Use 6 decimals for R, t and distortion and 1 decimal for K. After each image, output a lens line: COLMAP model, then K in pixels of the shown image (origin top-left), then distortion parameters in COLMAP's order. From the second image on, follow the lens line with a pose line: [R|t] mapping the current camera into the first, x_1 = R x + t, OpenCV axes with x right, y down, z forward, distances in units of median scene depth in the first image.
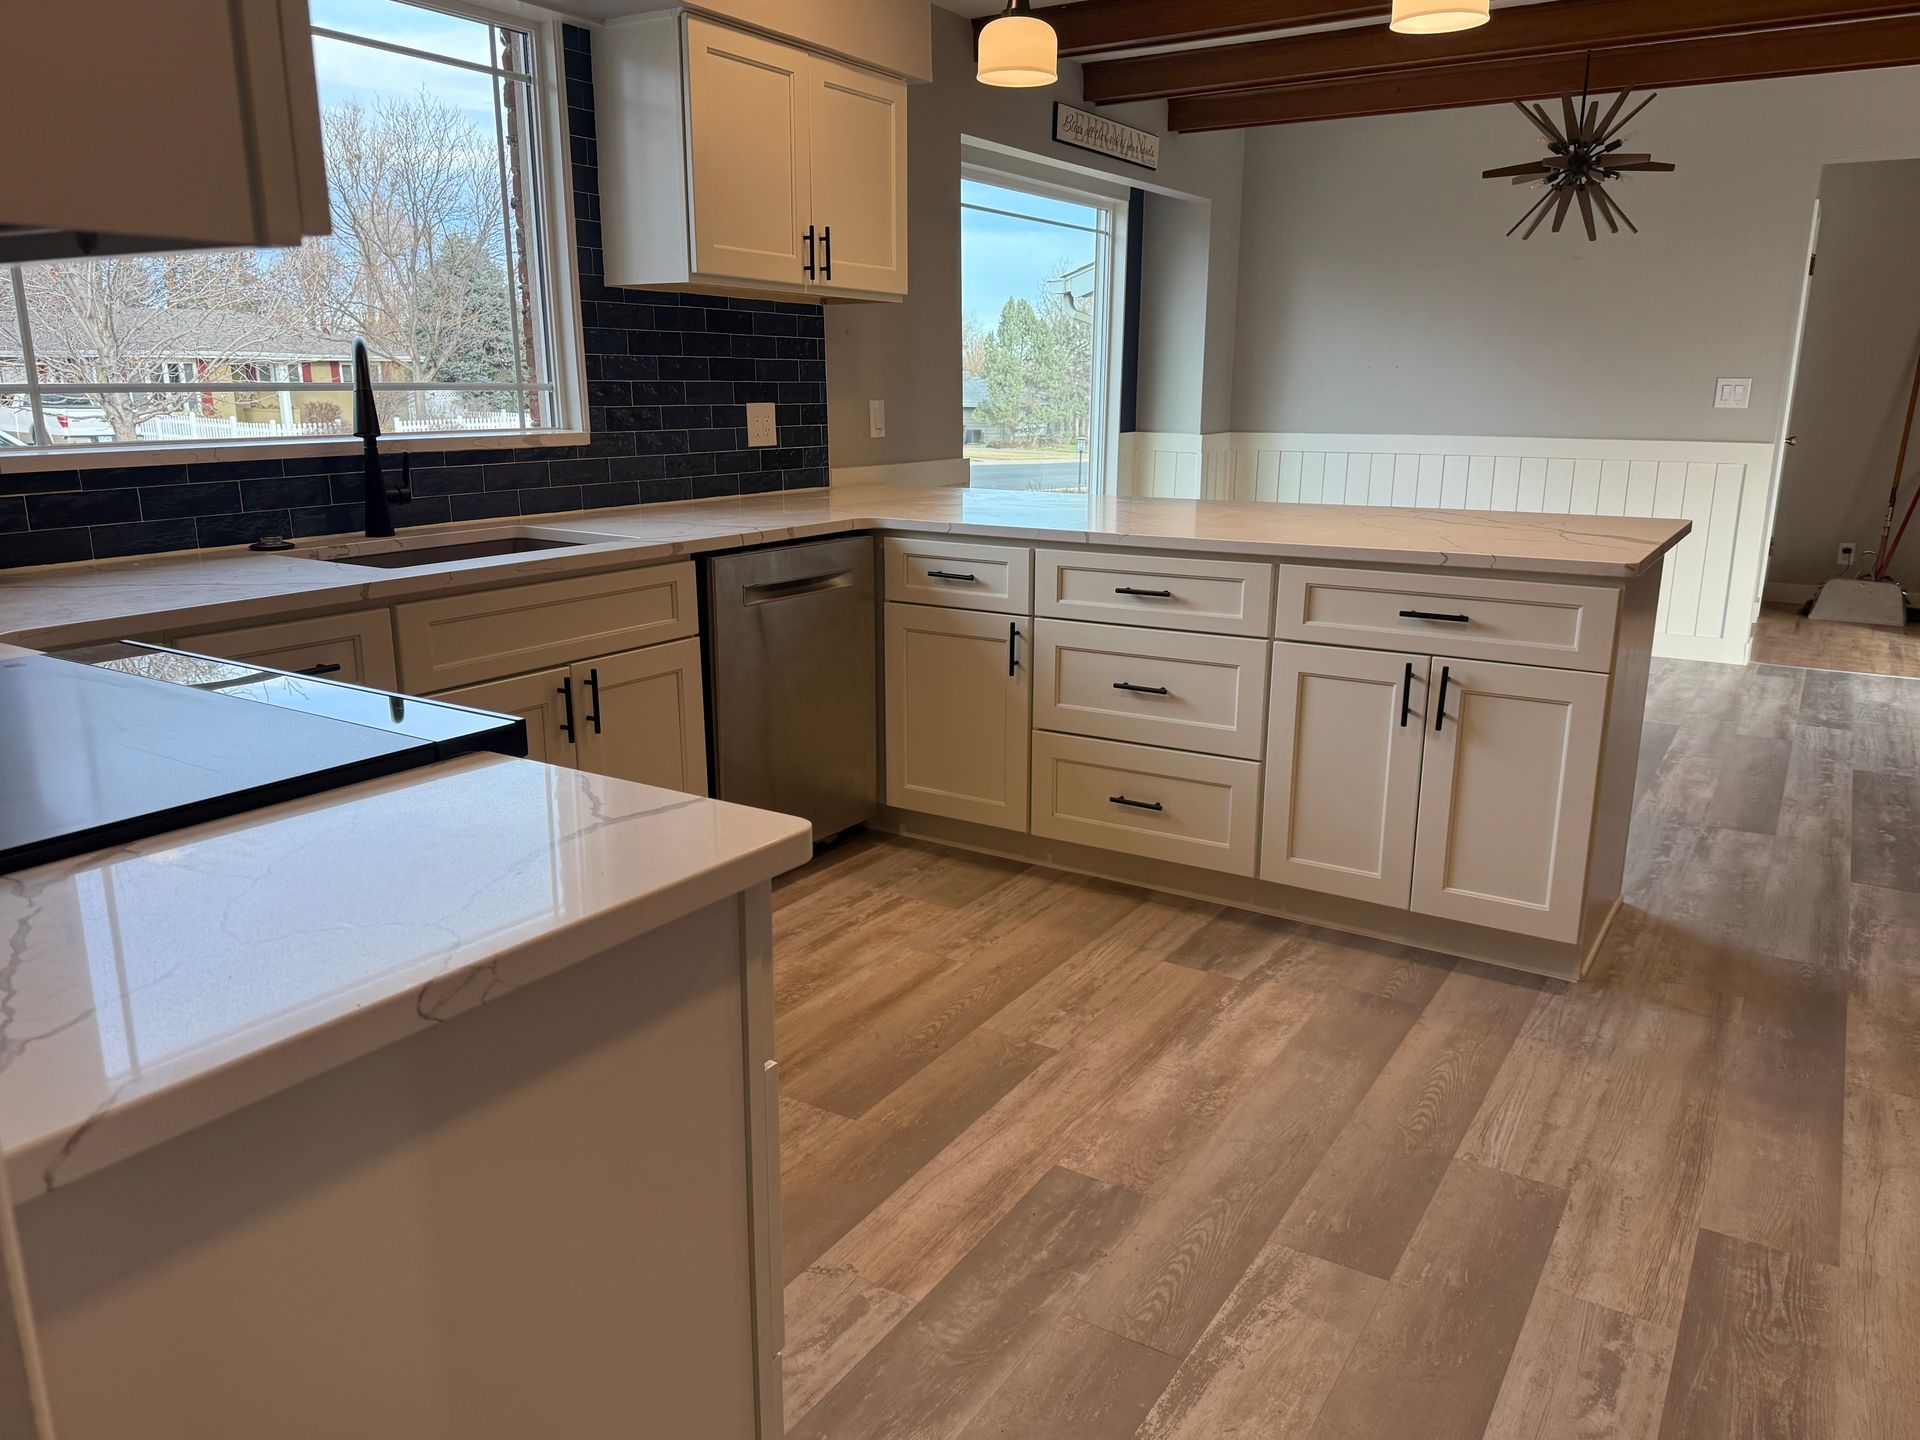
lens RADIAL K [[1370.0, 0, 966.8], [0, 1370.0, 721.5], [0, 0, 1]] dist [0.070671, -0.093114]
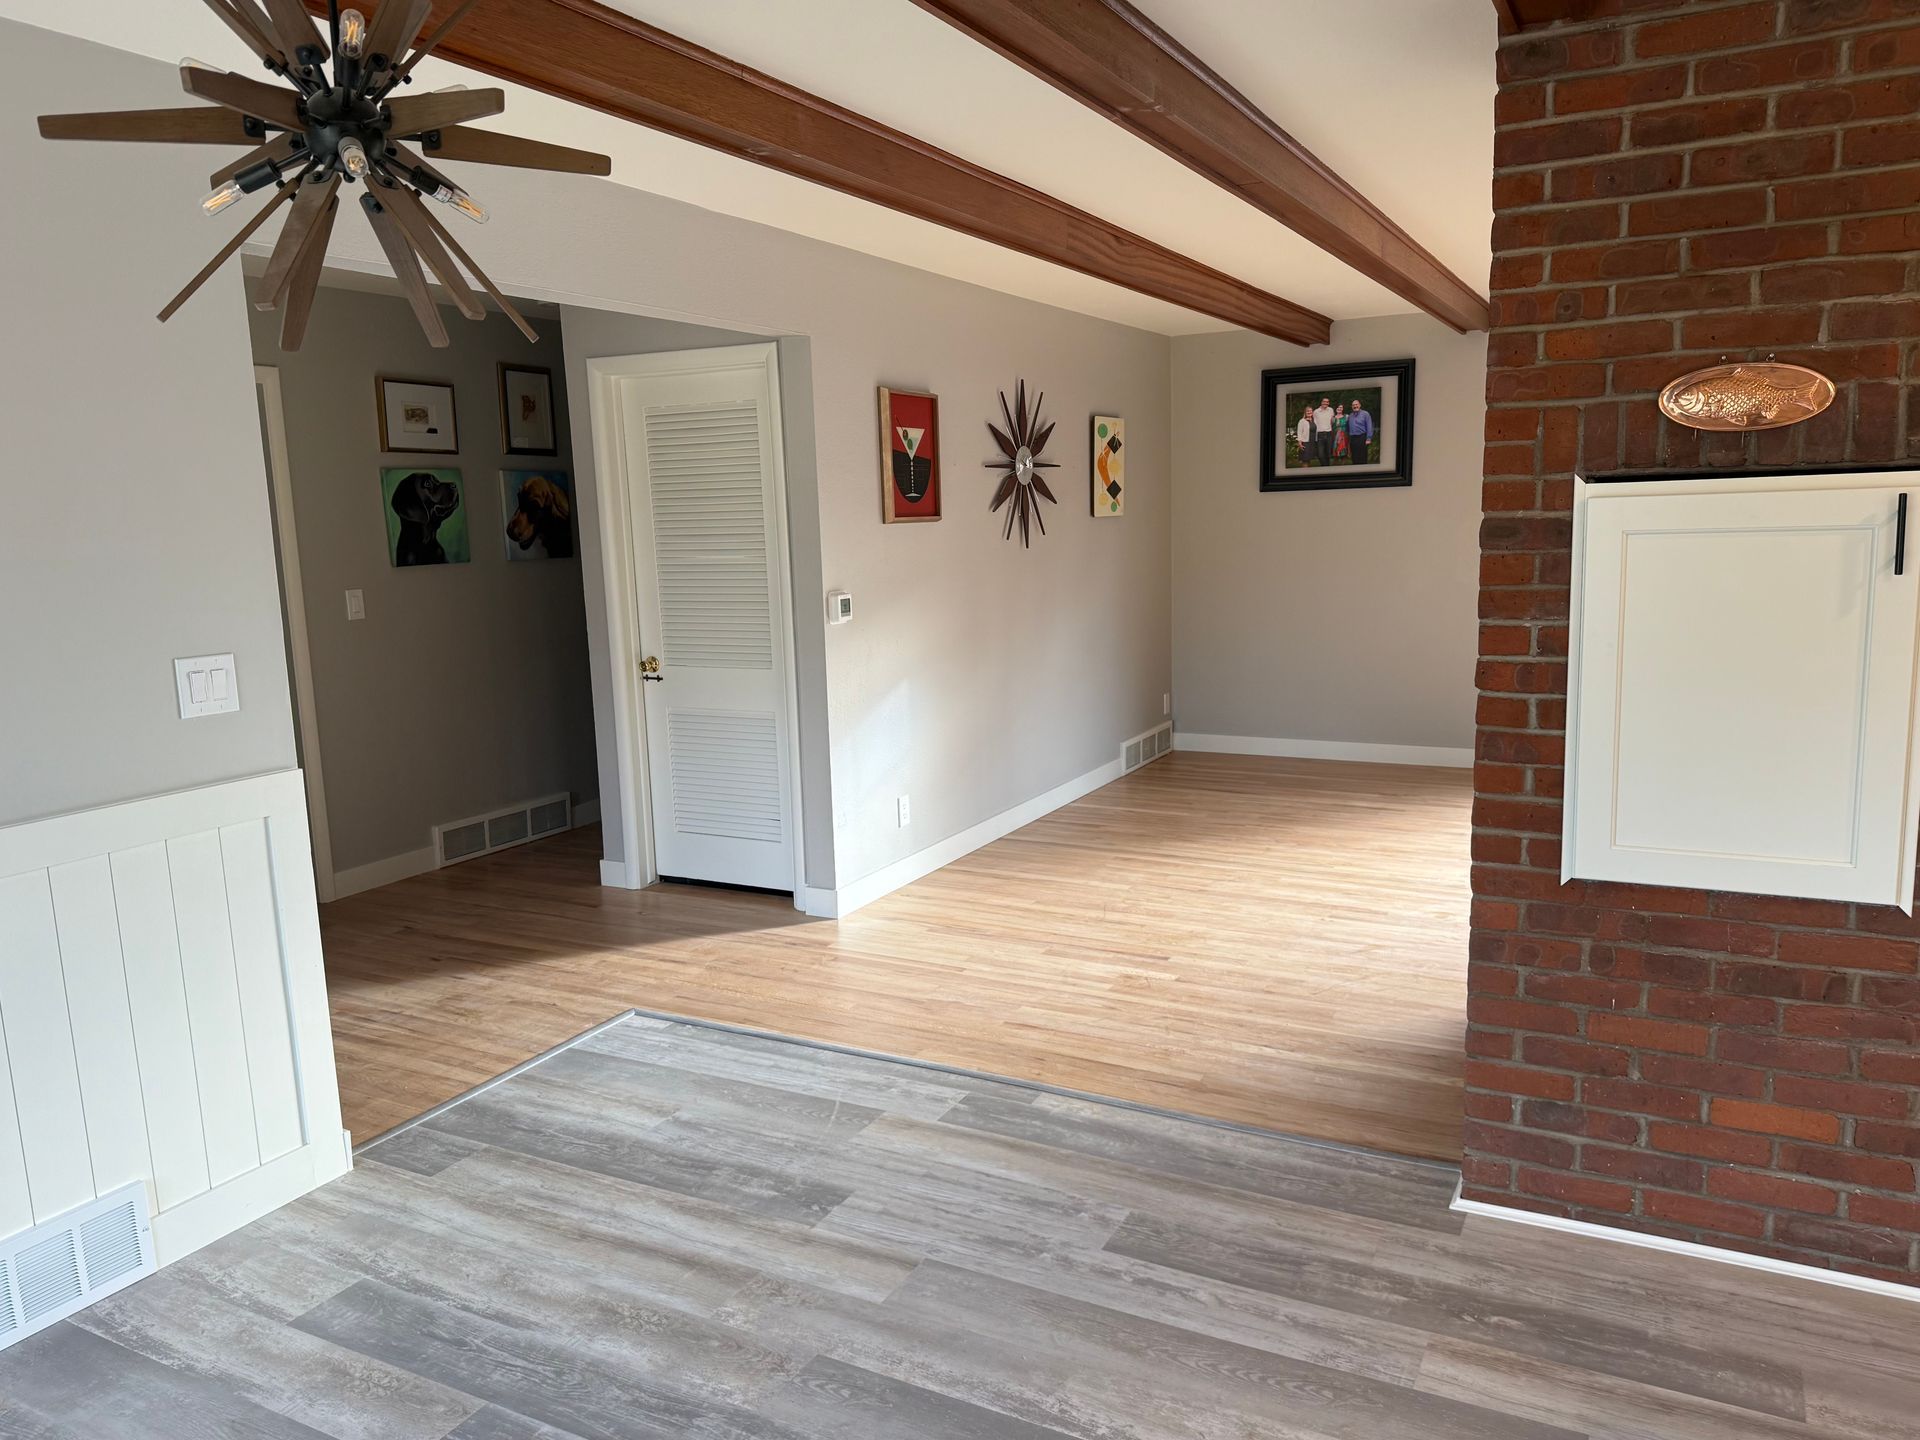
lens RADIAL K [[1370.0, 0, 966.8], [0, 1370.0, 721.5], [0, 0, 1]] dist [0.070671, -0.093114]
pose [[-0.072724, -0.158769, 0.984634, 0.099679], [0.268246, 0.947756, 0.172634, -0.467267], [-0.960602, 0.276678, -0.026335, 1.496996]]
